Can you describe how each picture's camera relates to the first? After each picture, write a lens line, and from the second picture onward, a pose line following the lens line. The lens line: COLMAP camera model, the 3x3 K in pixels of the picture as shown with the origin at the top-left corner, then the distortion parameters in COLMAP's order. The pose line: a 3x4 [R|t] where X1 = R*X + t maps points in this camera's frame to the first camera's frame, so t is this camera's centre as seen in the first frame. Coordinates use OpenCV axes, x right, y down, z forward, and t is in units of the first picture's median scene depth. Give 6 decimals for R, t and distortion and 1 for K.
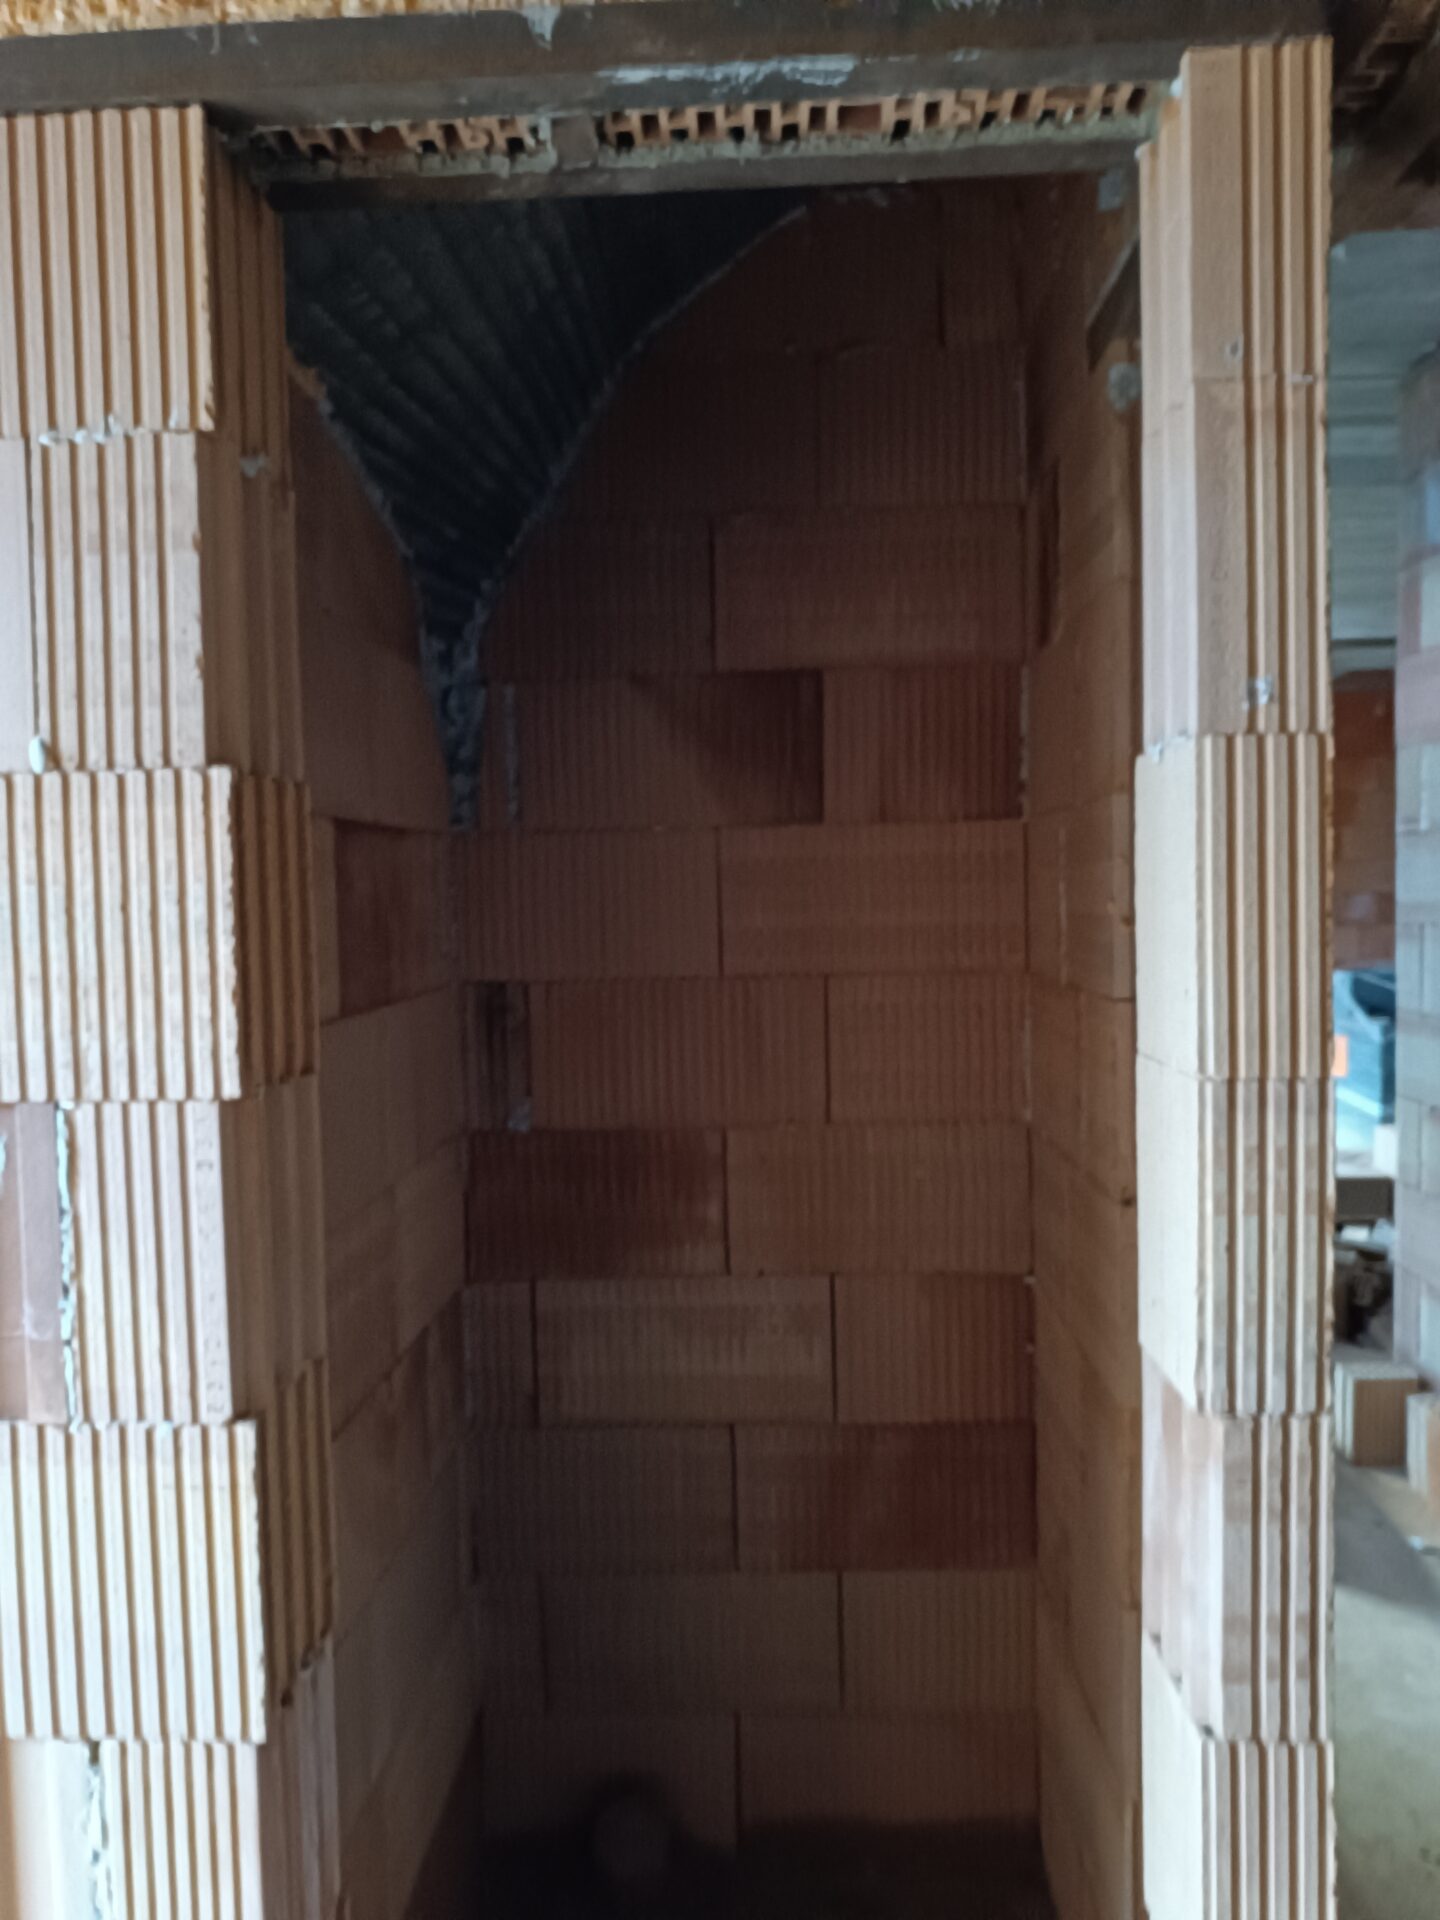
lens RADIAL K [[1444.5, 0, 736.3], [0, 1444.5, 941.4], [0, 0, 1]] dist [0.039909, -0.077552]
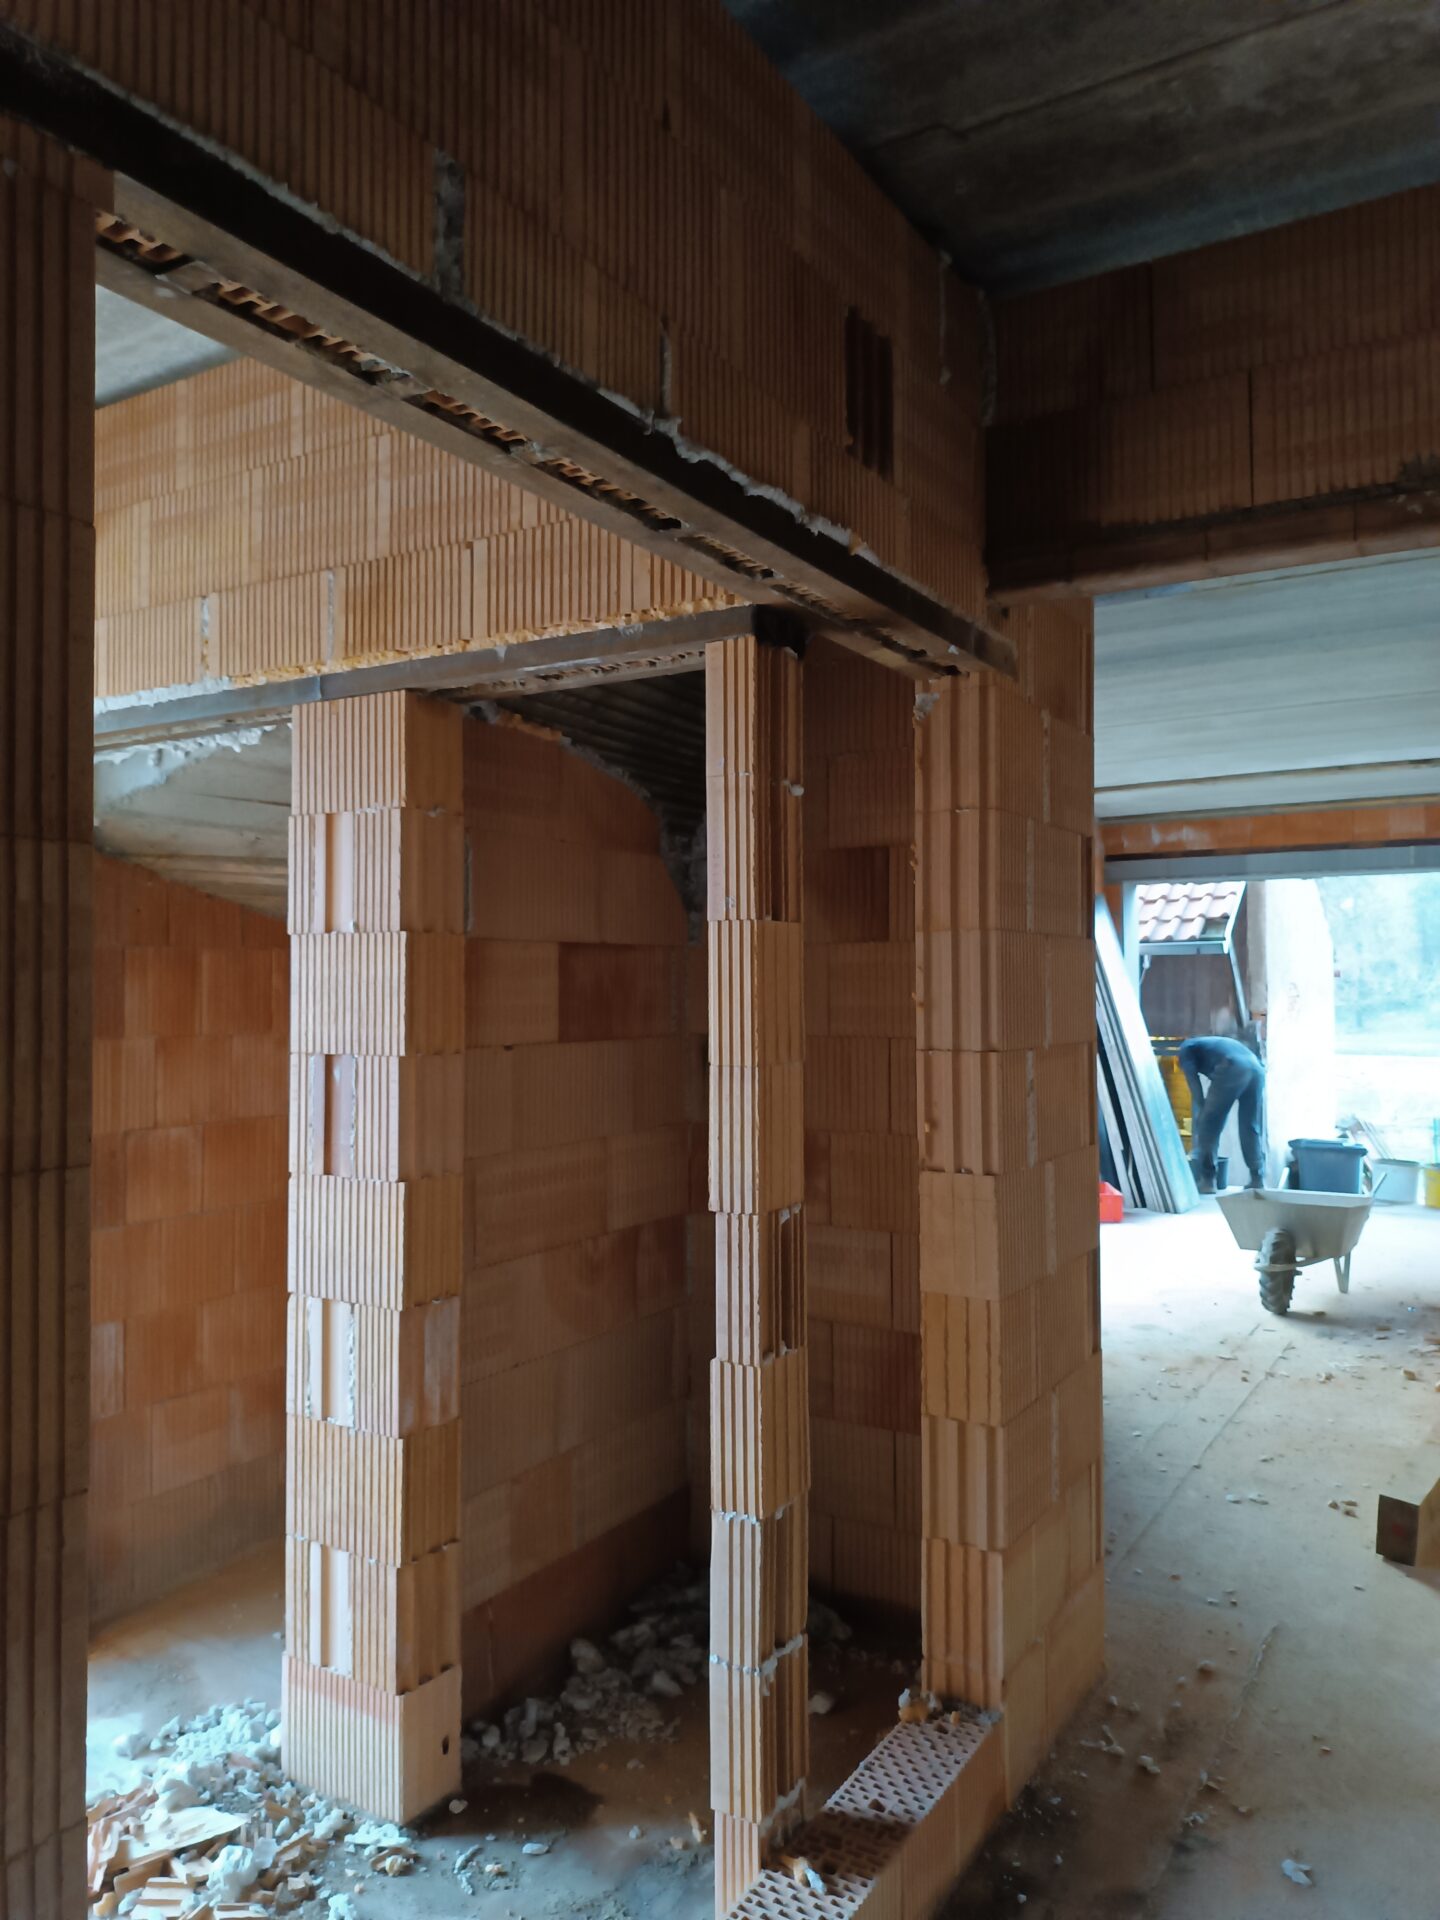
lens RADIAL K [[1444.5, 0, 683.9], [0, 1444.5, 922.5], [0, 0, 1]] dist [0.039909, -0.077552]
pose [[0.867850, 0.000761, -0.496826, 1.387250], [-0.036913, 0.997334, -0.062951, 0.011012], [0.495453, 0.072972, 0.865564, -1.027493]]
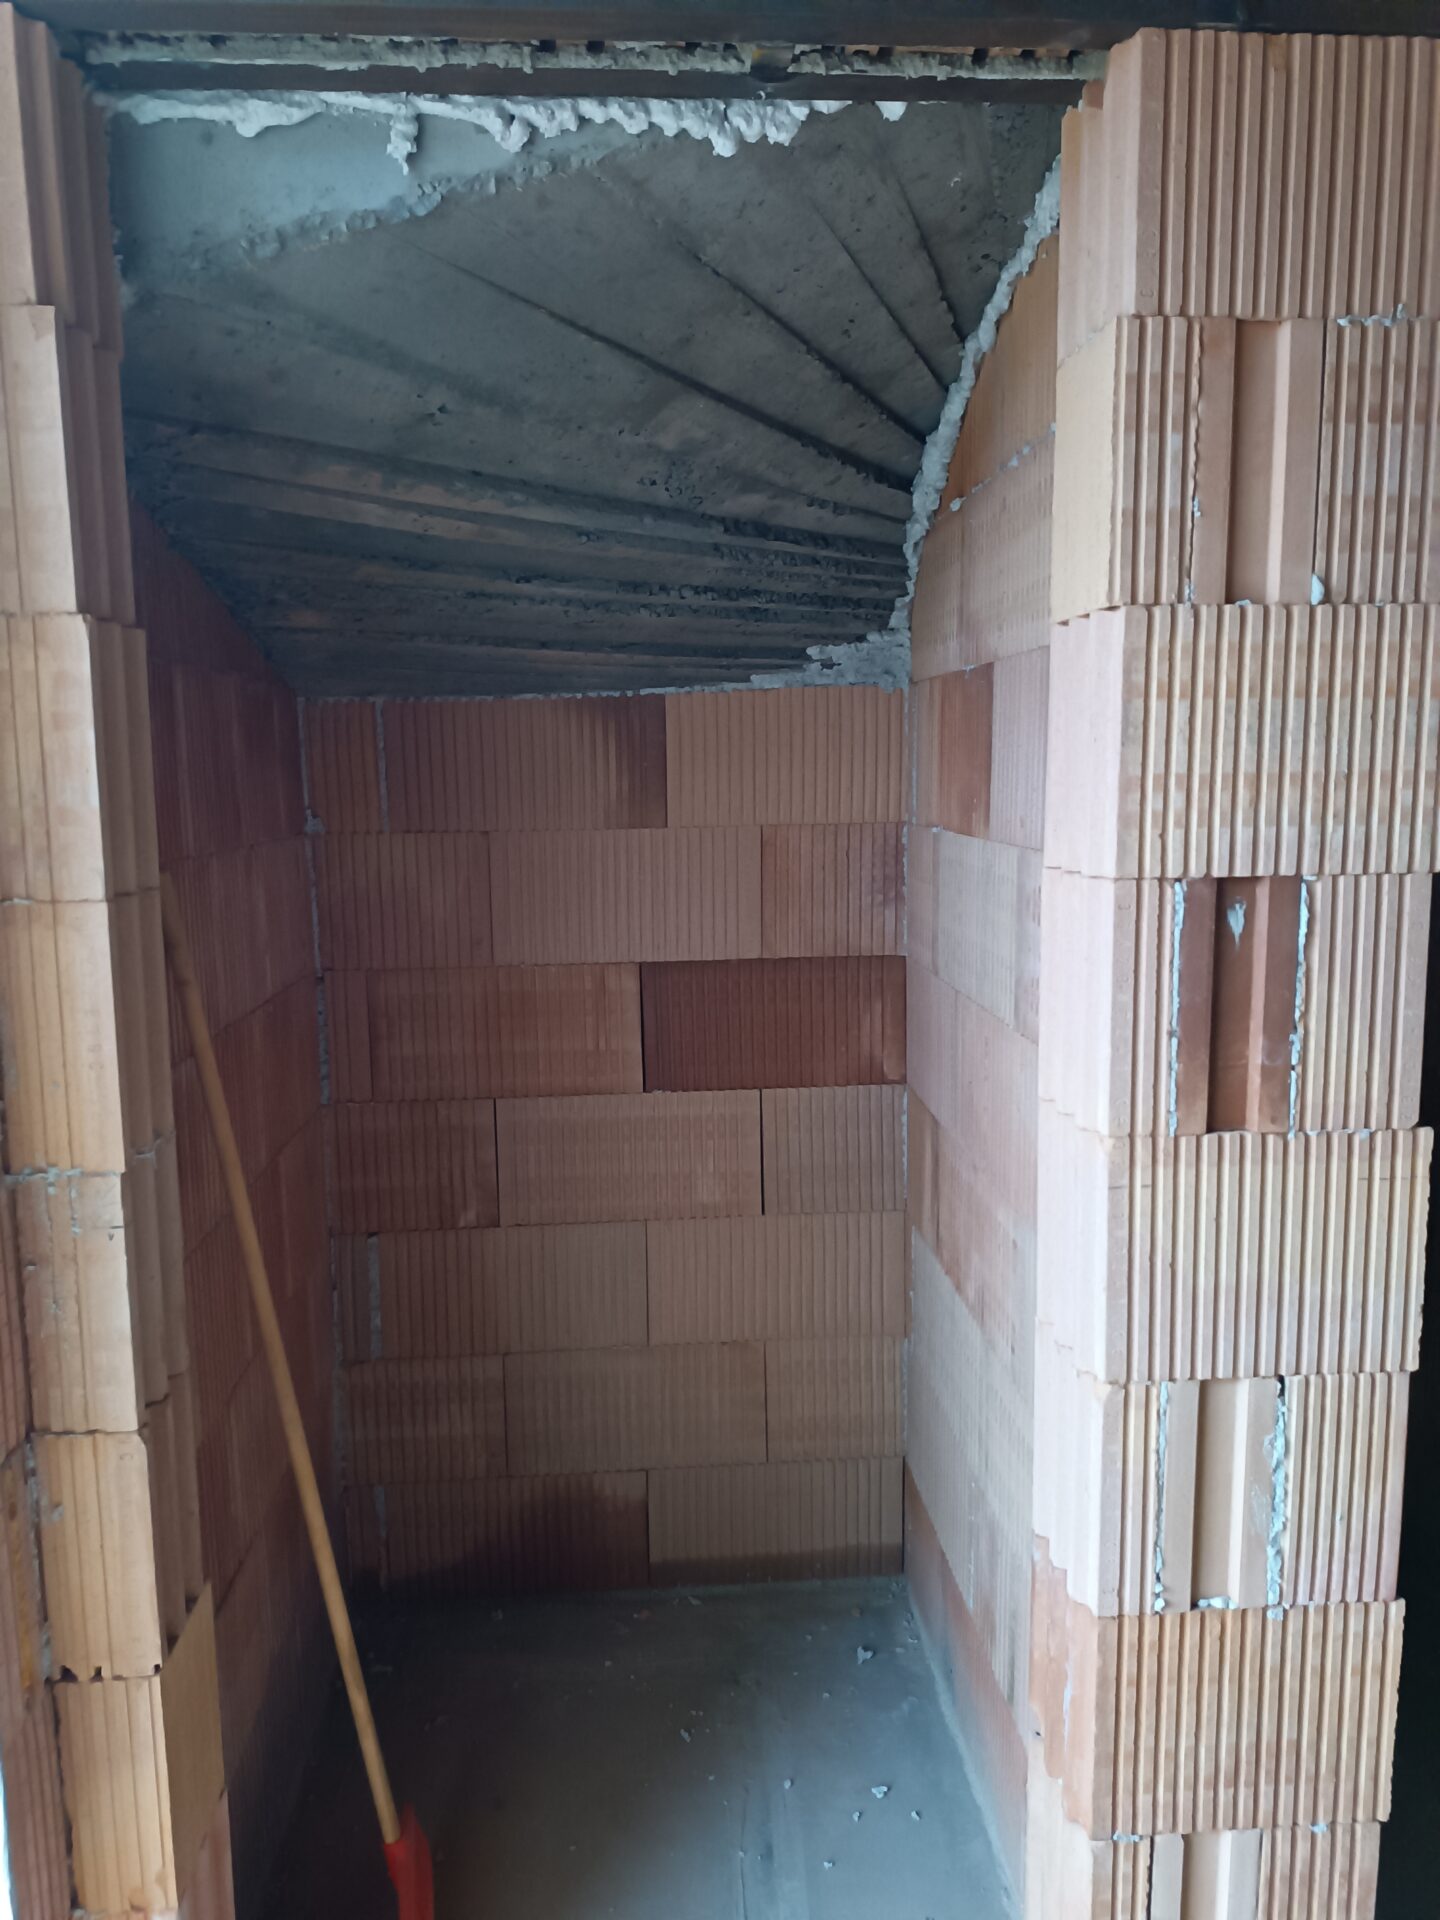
lens RADIAL K [[1444.5, 0, 728.9], [0, 1444.5, 963.5], [0, 0, 1]] dist [0.039909, -0.077552]
pose [[0.993921, -0.004465, 0.110004, -1.085119], [-0.006349, 0.995190, 0.097758, 0.066652], [-0.109911, -0.097862, 0.989112, -0.181050]]
